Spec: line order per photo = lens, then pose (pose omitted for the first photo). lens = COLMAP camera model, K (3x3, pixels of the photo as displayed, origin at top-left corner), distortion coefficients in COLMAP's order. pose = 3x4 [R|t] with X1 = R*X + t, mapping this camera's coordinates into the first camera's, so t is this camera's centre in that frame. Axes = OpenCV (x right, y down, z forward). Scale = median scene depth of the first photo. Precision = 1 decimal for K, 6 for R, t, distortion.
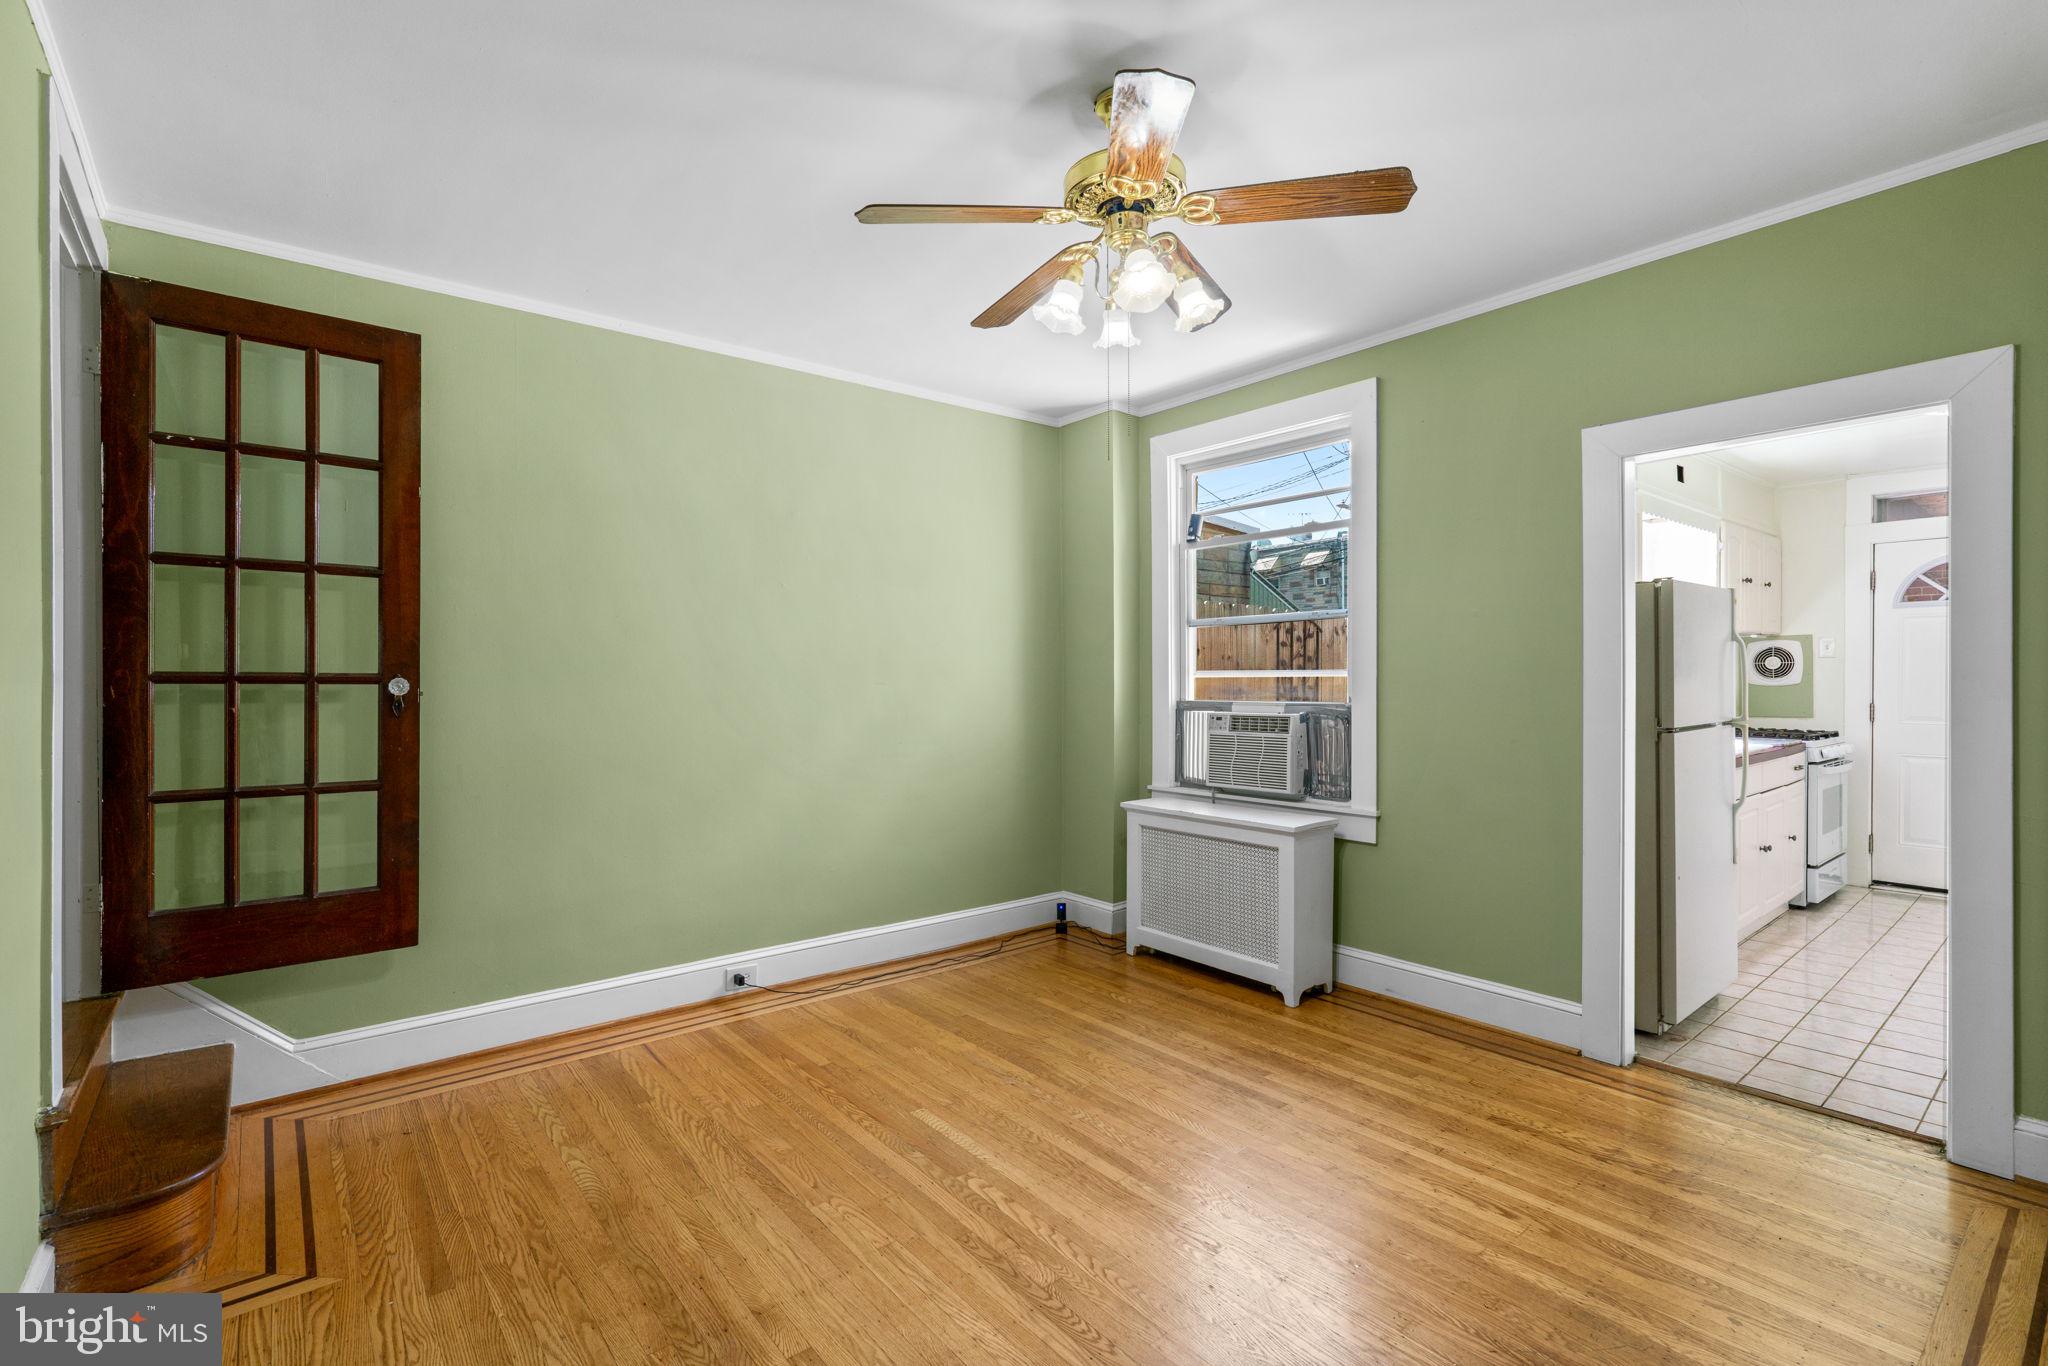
lens RADIAL K [[943.6, 0, 1032.2], [0, 943.6, 673.2], [0, 0, 1]] dist [0.000455, 0.000347]
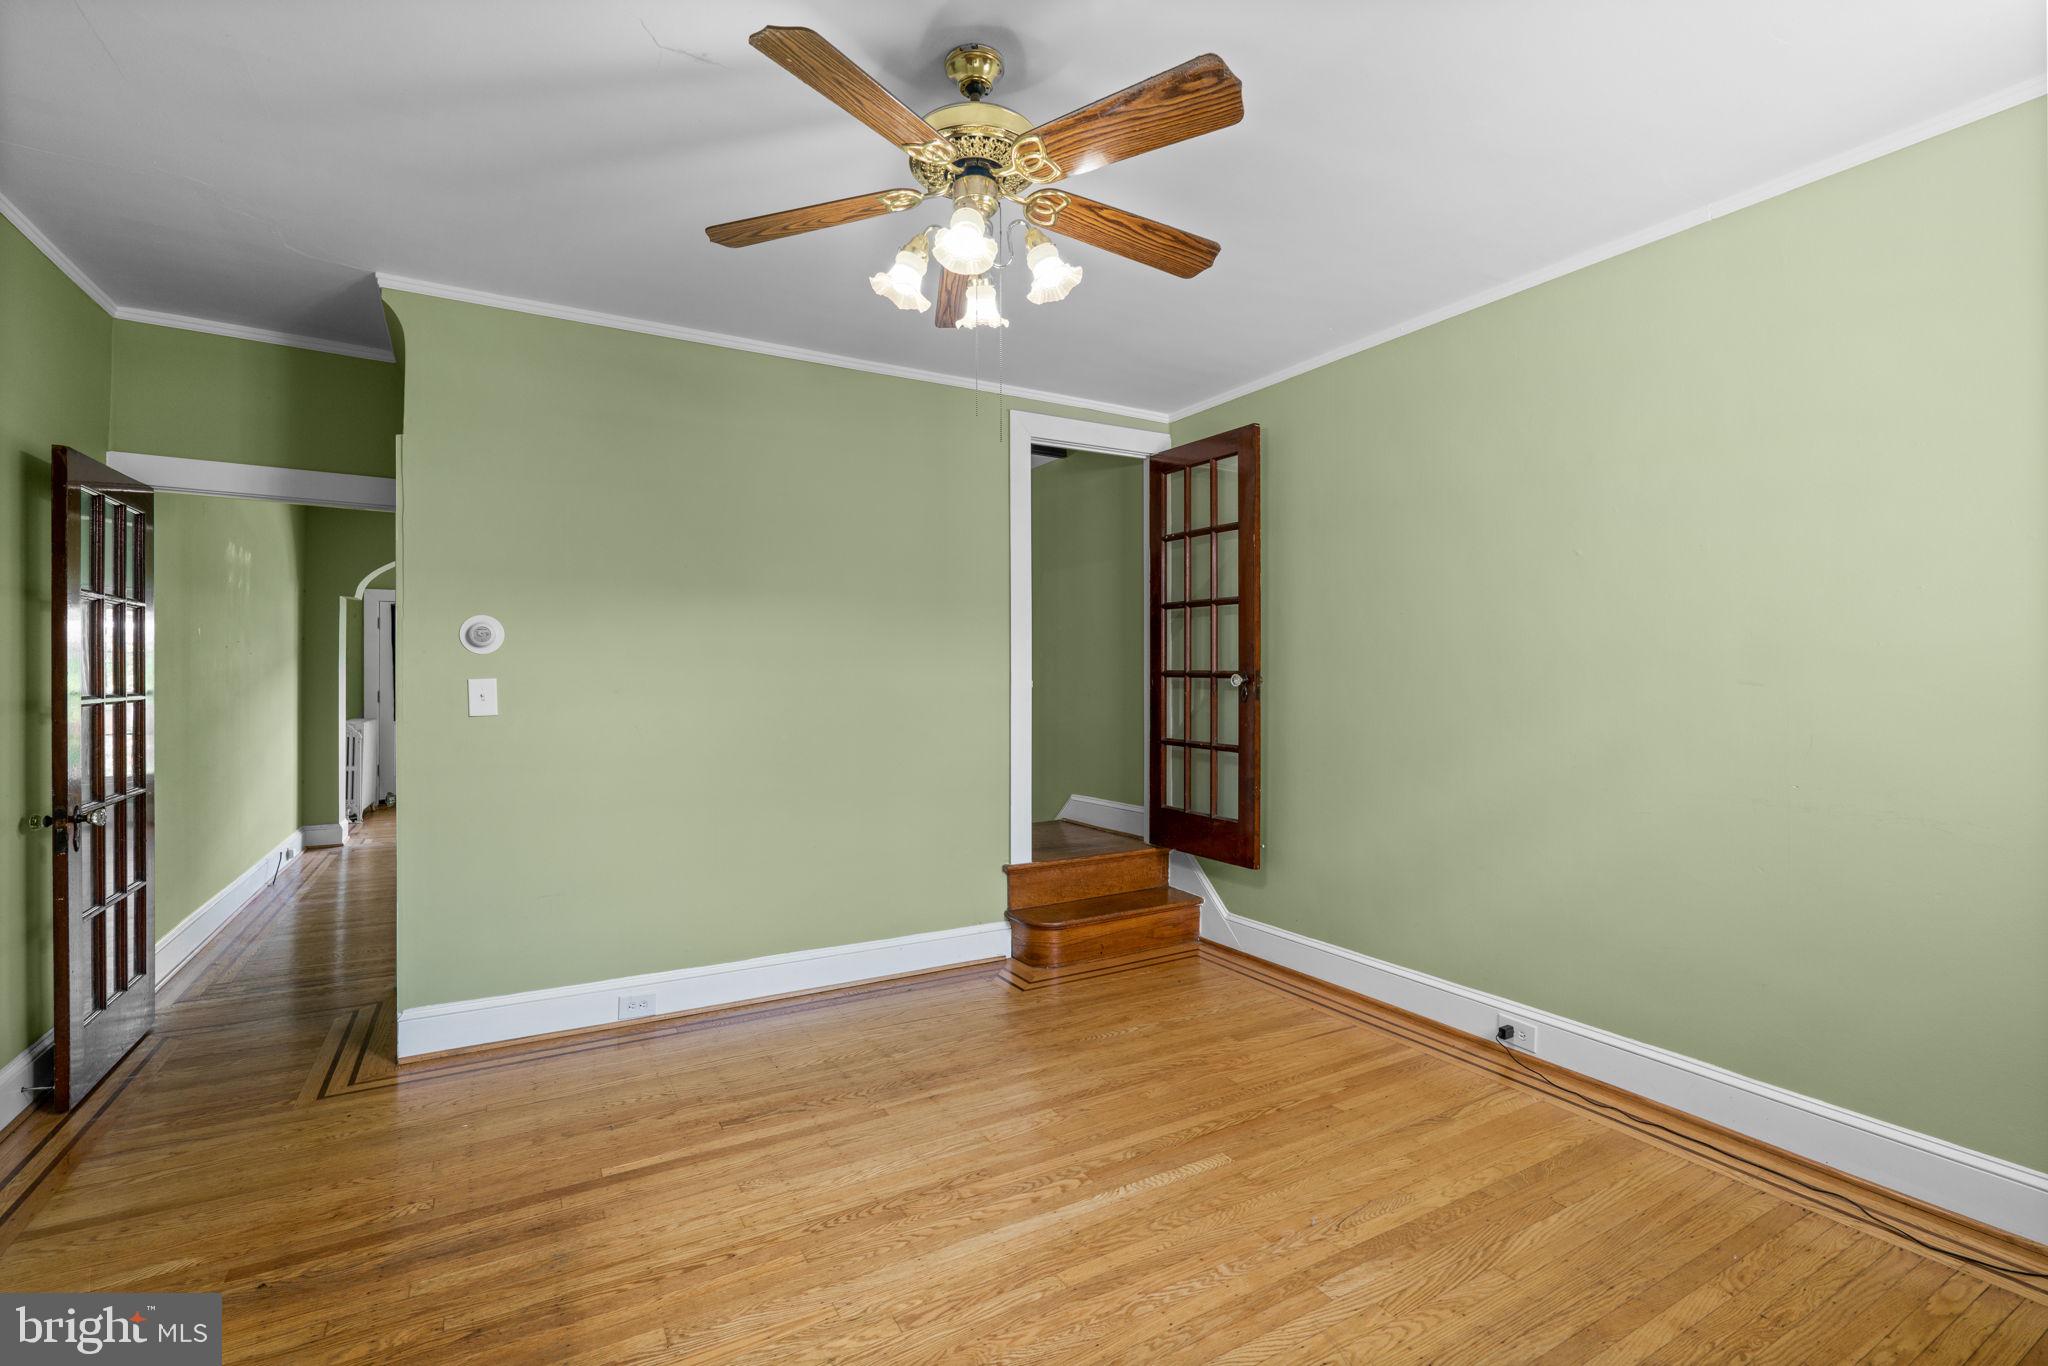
lens RADIAL K [[931.0, 0, 1024.0], [0, 931.0, 683.0], [0, 0, 1]] dist [-0.002706, 0.000494]
pose [[-0.172806, 0.009089, -0.984914, 0.693003], [0.002265, 0.999958, 0.008830, 0.003701], [0.984953, -0.000705, -0.172819, 0.854816]]
